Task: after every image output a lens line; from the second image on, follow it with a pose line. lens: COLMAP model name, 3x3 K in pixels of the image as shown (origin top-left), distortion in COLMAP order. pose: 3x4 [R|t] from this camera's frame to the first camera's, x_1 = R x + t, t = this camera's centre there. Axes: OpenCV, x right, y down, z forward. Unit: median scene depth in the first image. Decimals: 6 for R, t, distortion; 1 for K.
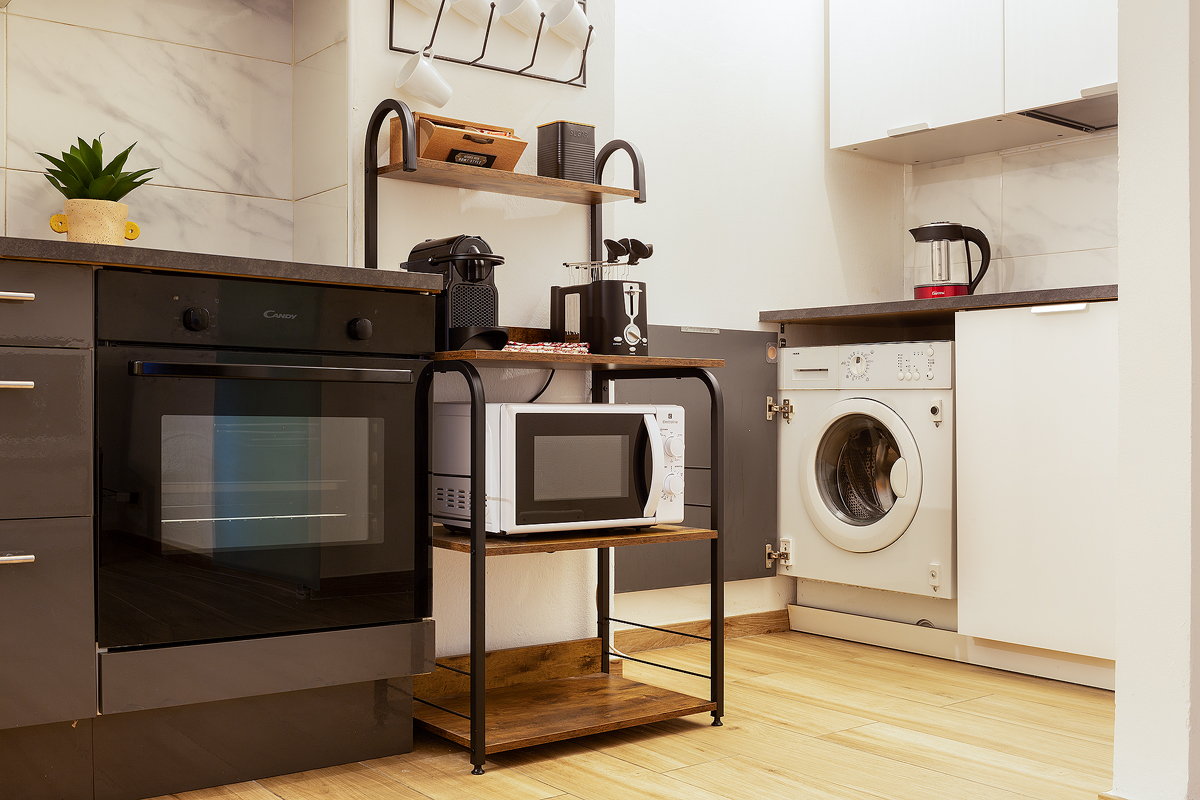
lens RADIAL K [[1283.6, 0, 621.5], [0, 1283.6, 402.0], [0, 0, 1]] dist [0.001416, -0.007559]
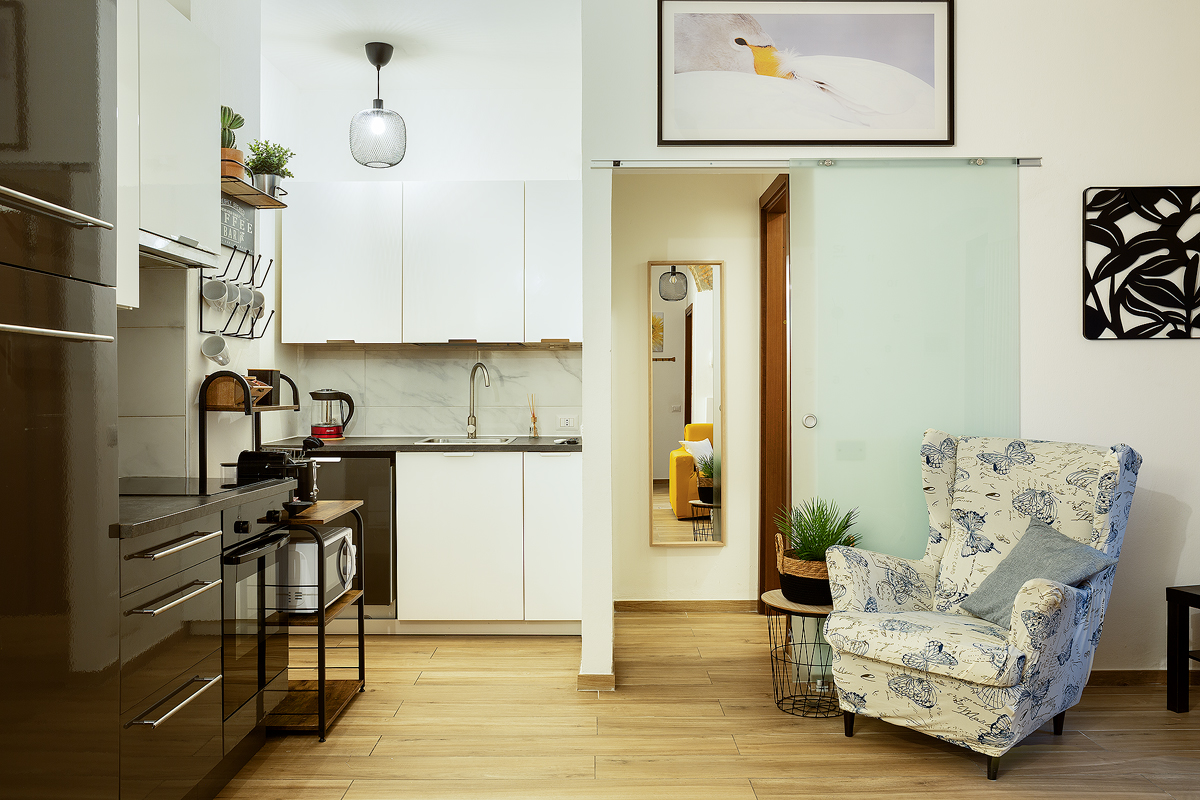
lens RADIAL K [[1034.5, 0, 623.3], [0, 1034.5, 373.1], [0, 0, 1]] dist [-0.070137, 0.121340]
pose [[0.611932, 0.005506, 0.790891, -0.899970], [0.003119, 0.999951, -0.009374, -0.207522], [-0.790904, 0.008203, 0.611885, -0.248143]]
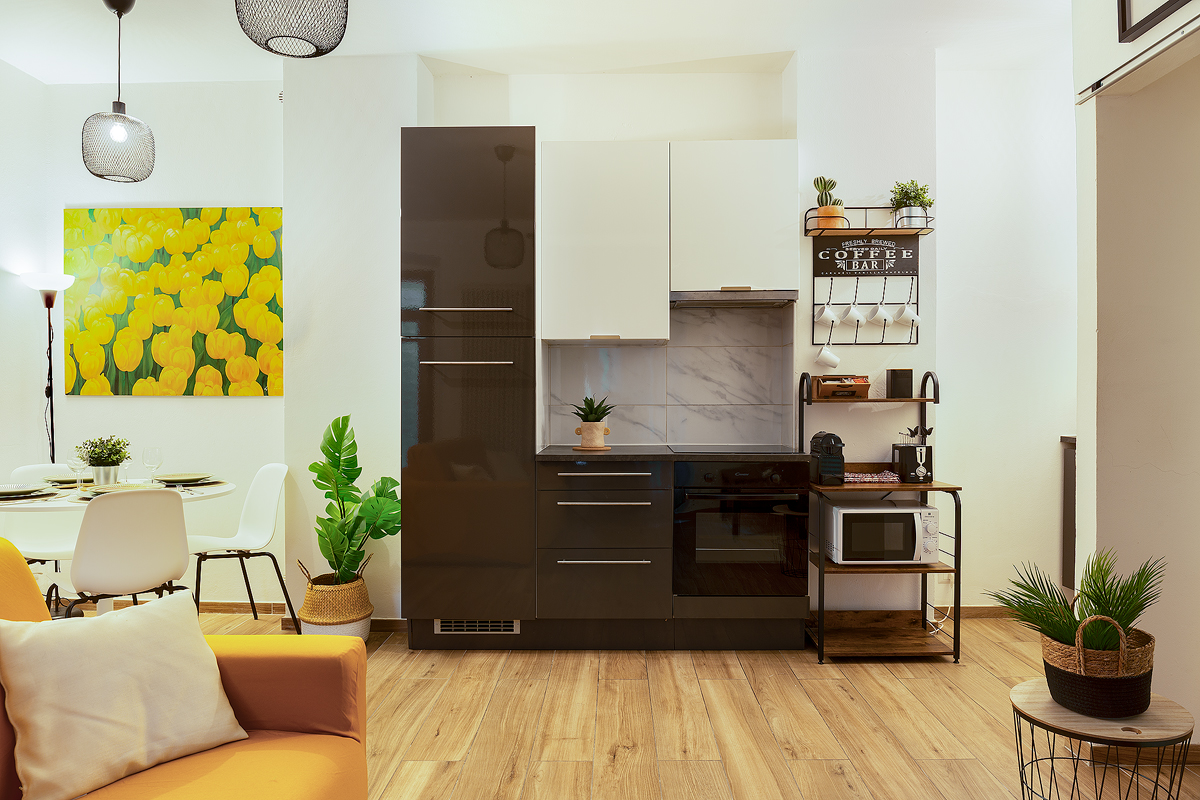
lens RADIAL K [[828.2, 0, 615.2], [0, 828.2, 395.5], [0, 0, 1]] dist [-0.027567, -0.004041]
pose [[0.773518, -0.010418, -0.633689, 0.495101], [0.011353, 0.999932, -0.002581, -0.184763], [0.633673, -0.005198, 0.773584, -0.379726]]
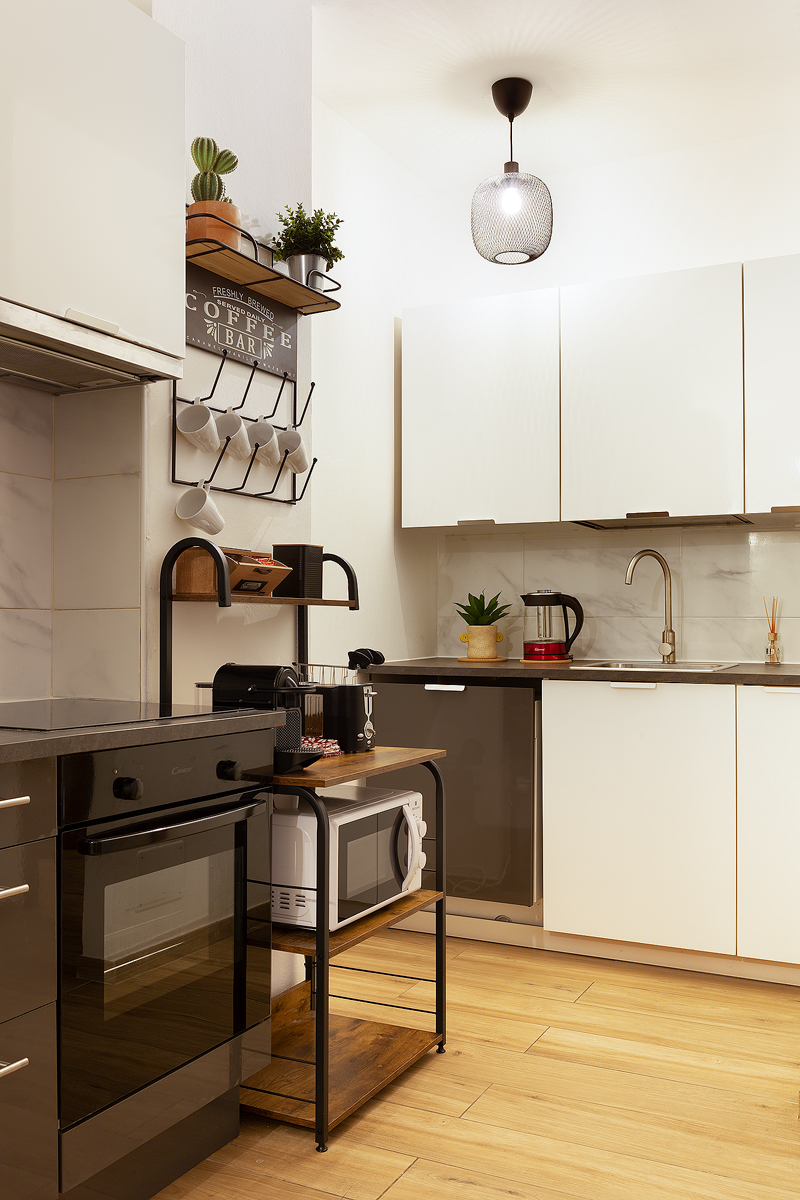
lens RADIAL K [[1098.0, 0, 400.0], [0, 1098.0, 600.0], [0, 0, 1]] dist [-0.014022, -0.022478]
pose [[0.910368, 0.006392, 0.413751, -0.392054], [0.000788, 0.999852, -0.017182, -0.157967], [-0.413799, 0.015968, 0.910228, 0.066722]]
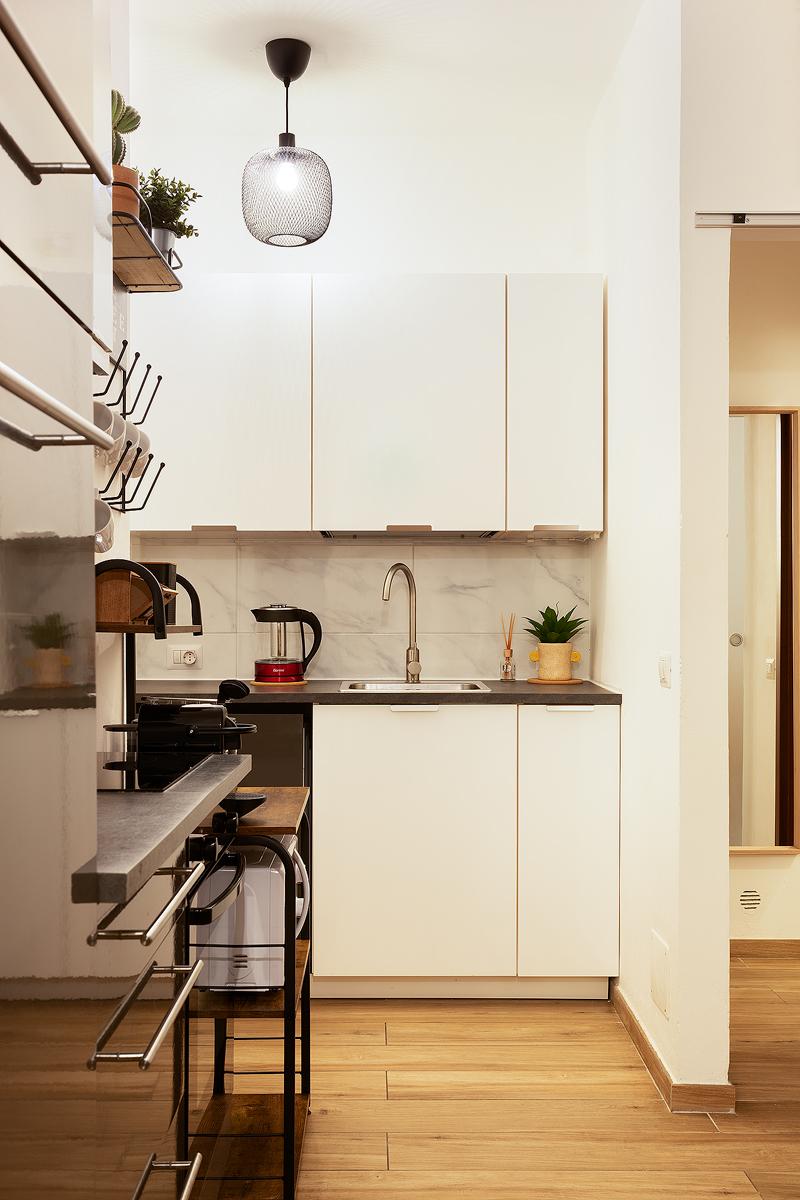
lens RADIAL K [[1338.6, 0, 400.0], [0, 1338.6, 600.0], [0, 0, 1]] dist [0.003546, 0.054346]
pose [[0.616667, 0.007795, 0.787185, -0.802249], [-0.000730, 0.999956, -0.009331, -0.186846], [-0.787224, 0.005180, 0.616646, 0.209702]]
